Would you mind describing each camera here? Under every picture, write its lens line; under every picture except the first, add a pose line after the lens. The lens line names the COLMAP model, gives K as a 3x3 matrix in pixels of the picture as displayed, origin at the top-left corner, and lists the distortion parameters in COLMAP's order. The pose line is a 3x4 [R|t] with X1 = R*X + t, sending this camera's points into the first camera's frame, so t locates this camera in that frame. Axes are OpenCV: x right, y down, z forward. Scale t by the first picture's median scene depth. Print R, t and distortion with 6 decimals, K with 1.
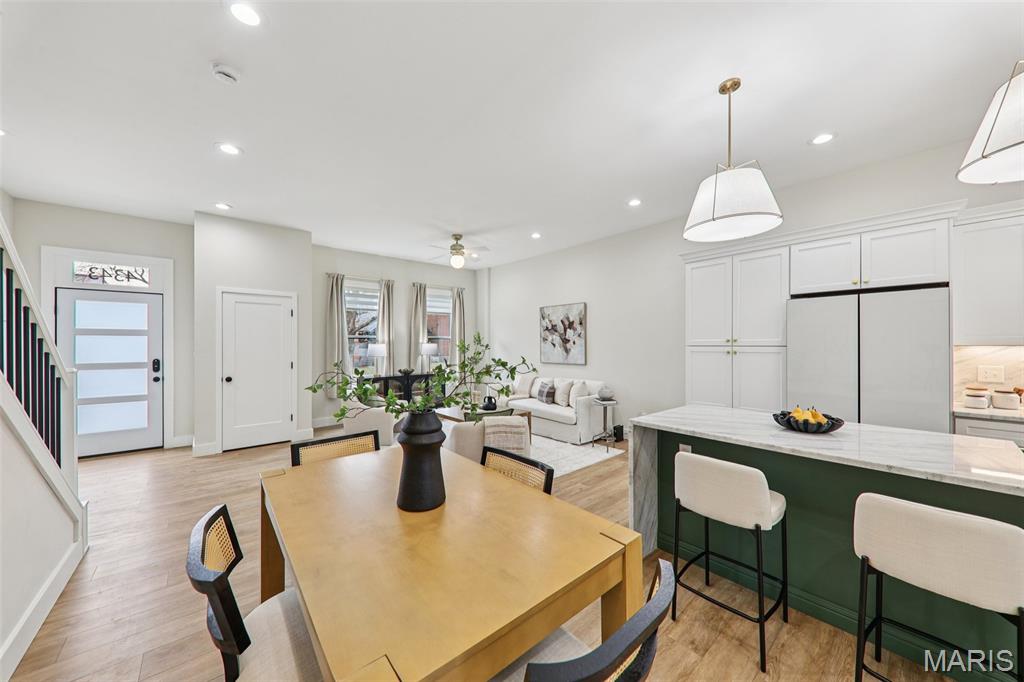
lens RADIAL K [[354.0, 0, 506.6], [0, 354.0, 344.7], [0, 0, 1]] dist [0.007388, -0.004919]
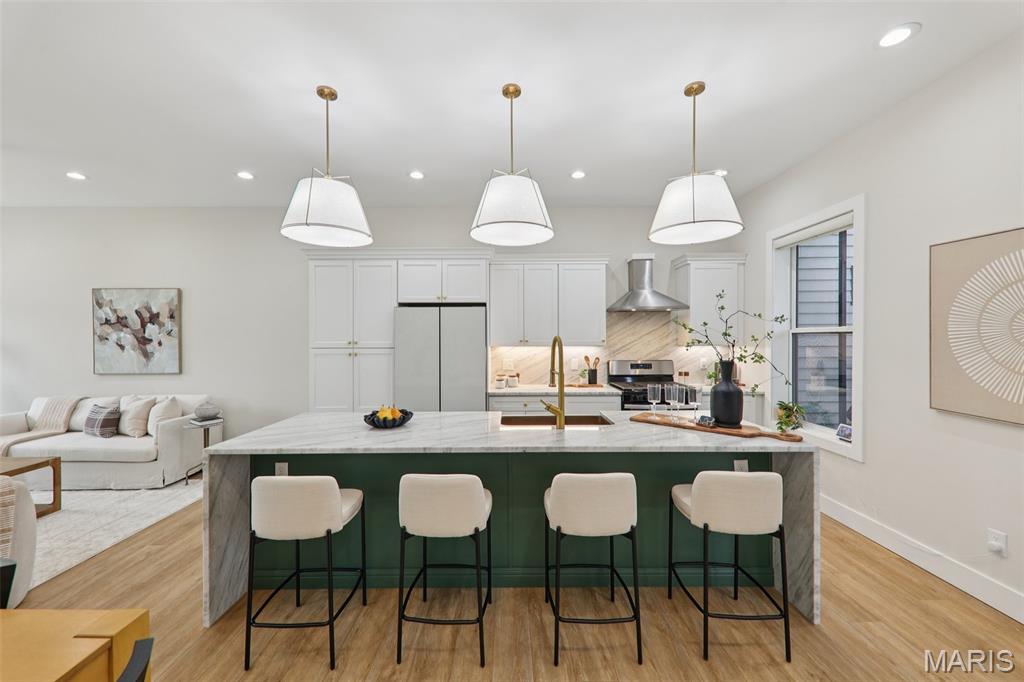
lens RADIAL K [[383.1, 0, 510.4], [0, 383.1, 339.8], [0, 0, 1]] dist [0.010725, -0.003331]
pose [[0.640685, -0.004681, 0.767789, 0.049008], [0.002697, 0.999989, 0.003846, -0.014879], [-0.767799, -0.000393, 0.640691, -0.036094]]
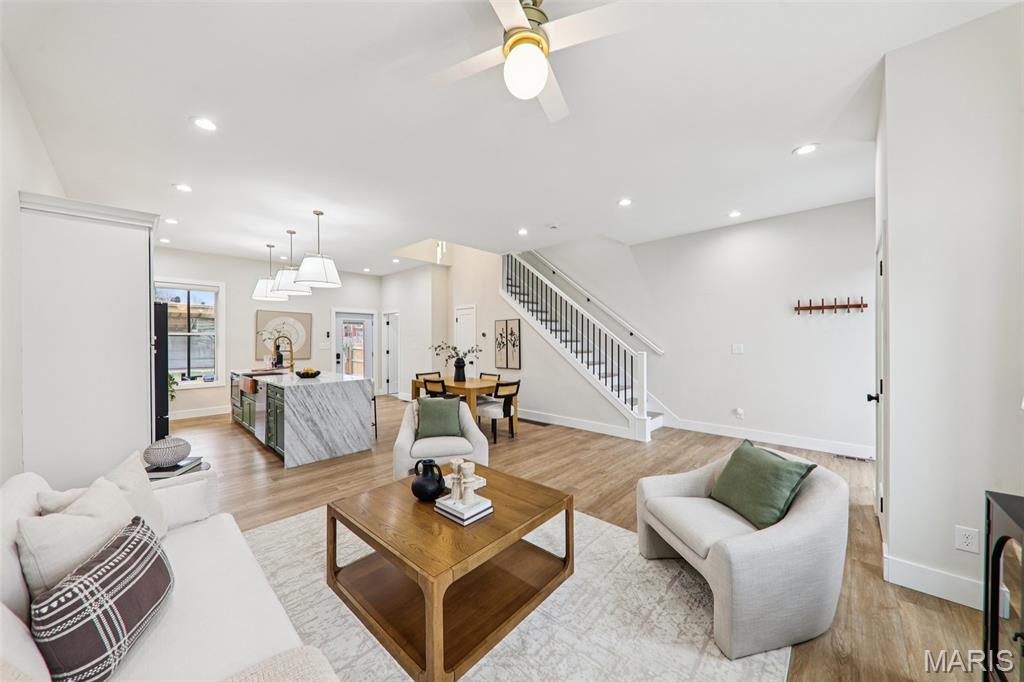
lens RADIAL K [[354.0, 0, 512.1], [0, 354.0, 342.2], [0, 0, 1]] dist [0.007388, -0.004919]
pose [[-0.992233, 0.004700, -0.124308, -0.083389], [0.004090, 0.999978, 0.005159, -0.001597], [0.124330, 0.004611, -0.992230, 1.244228]]
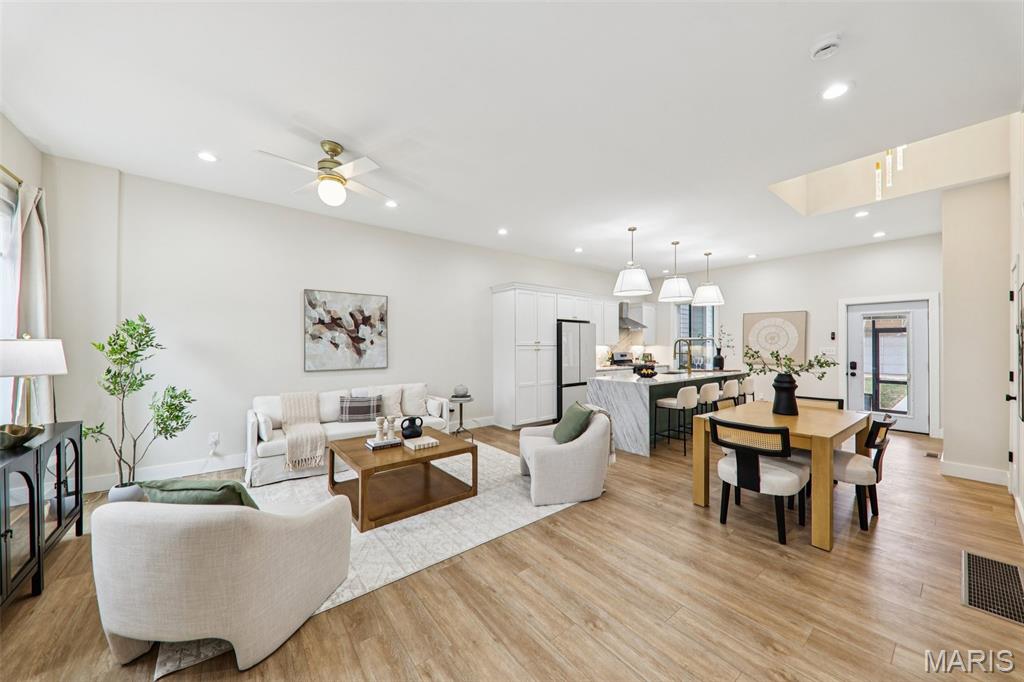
lens RADIAL K [[354.0, 0, 513.3], [0, 354.0, 342.9], [0, 0, 1]] dist [0.007388, -0.004919]
pose [[0.035713, 0.005790, 0.999345, -0.648773], [-0.000862, 0.999983, -0.005763, 0.000117], [-0.999362, -0.000656, 0.035717, 0.668003]]
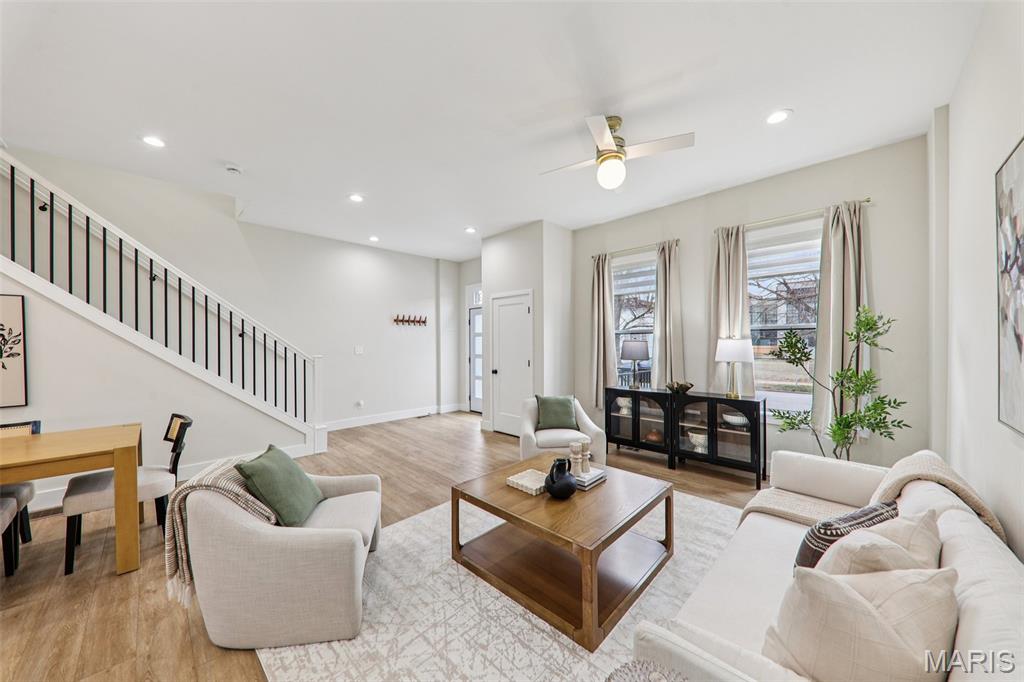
lens RADIAL K [[354.0, 0, 510.4], [0, 354.0, 345.8], [0, 0, 1]] dist [0.007388, -0.004919]
pose [[0.087349, 0.008569, -0.996141, 0.328789], [0.002780, 0.999957, 0.008846, 0.000232], [0.996174, -0.003542, 0.087322, 0.777437]]
